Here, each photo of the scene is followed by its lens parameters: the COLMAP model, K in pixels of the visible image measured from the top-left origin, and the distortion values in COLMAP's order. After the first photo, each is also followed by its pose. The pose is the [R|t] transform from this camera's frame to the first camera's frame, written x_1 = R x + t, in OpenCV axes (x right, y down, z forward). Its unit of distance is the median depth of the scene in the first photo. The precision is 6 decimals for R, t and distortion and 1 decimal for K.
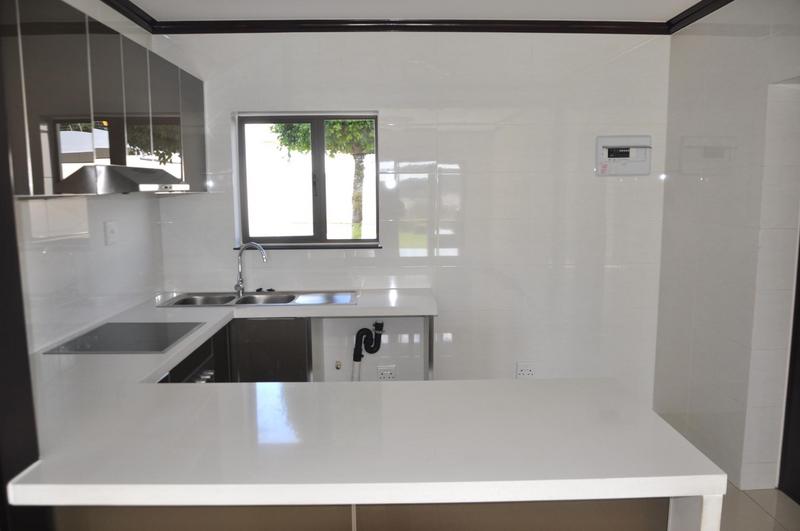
lens RADIAL K [[632.5, 0, 400.0], [0, 632.5, 265.5], [0, 0, 1]] dist [-0.048011, 0.000385]
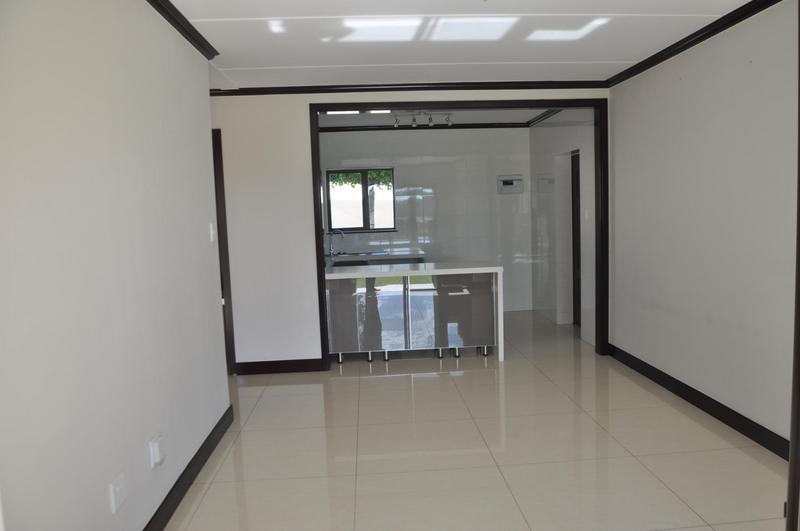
lens RADIAL K [[610.8, 0, 403.6], [0, 610.8, 272.6], [0, 0, 1]] dist [-0.043521, 0.008484]
pose [[0.998476, -0.032782, 0.044398, -0.102959], [0.033752, 0.999204, -0.021280, 0.152488], [-0.043665, 0.022746, 0.998787, -1.018408]]
